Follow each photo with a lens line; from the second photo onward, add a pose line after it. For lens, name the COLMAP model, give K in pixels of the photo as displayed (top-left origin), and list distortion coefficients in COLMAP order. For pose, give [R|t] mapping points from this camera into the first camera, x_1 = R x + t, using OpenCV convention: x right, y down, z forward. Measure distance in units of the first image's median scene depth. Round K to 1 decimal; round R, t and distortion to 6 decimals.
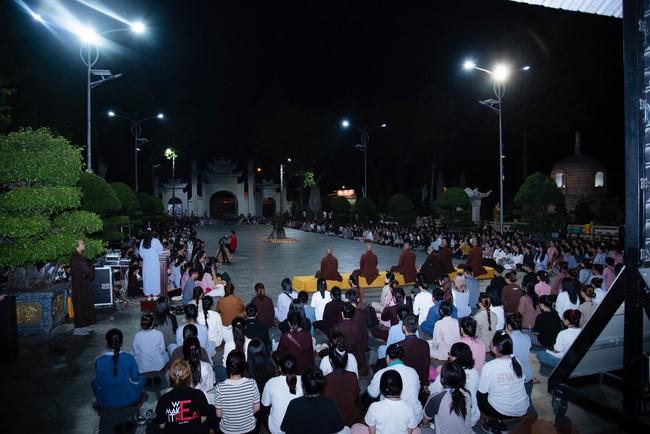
lens RADIAL K [[442.3, 0, 321.6], [0, 442.3, 206.2], [0, 0, 1]] dist [-0.122807, 0.068316]
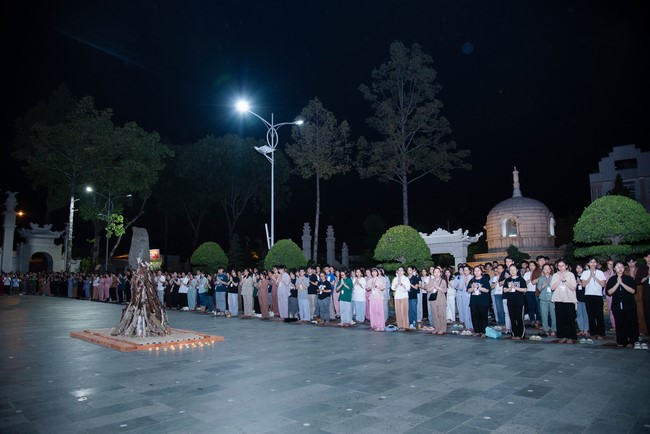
lens RADIAL K [[442.3, 0, 321.6], [0, 442.3, 206.2], [0, 0, 1]] dist [-0.122807, 0.068316]
pose [[0.875230, 0.071019, 0.478465, -0.068477], [0.006023, 0.987486, -0.157591, 0.013876], [-0.483670, 0.140810, 0.863850, 0.300649]]
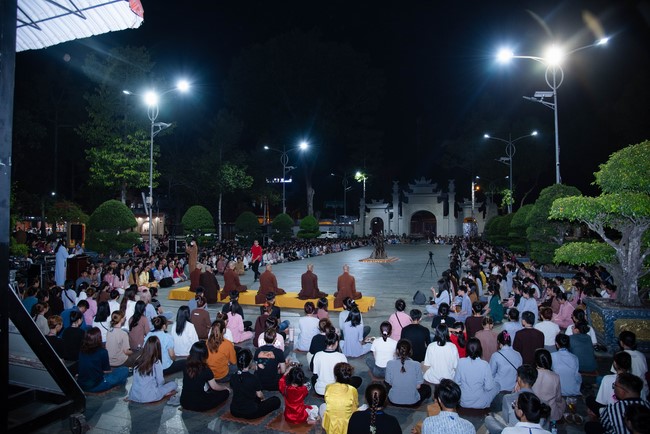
lens RADIAL K [[442.3, 0, 321.6], [0, 442.3, 206.2], [0, 0, 1]] dist [-0.122807, 0.068316]
pose [[0.812286, -0.013631, -0.583099, 0.180625], [-0.012864, 0.999065, -0.041276, -0.000367], [0.583117, 0.041029, 0.811352, 0.048229]]
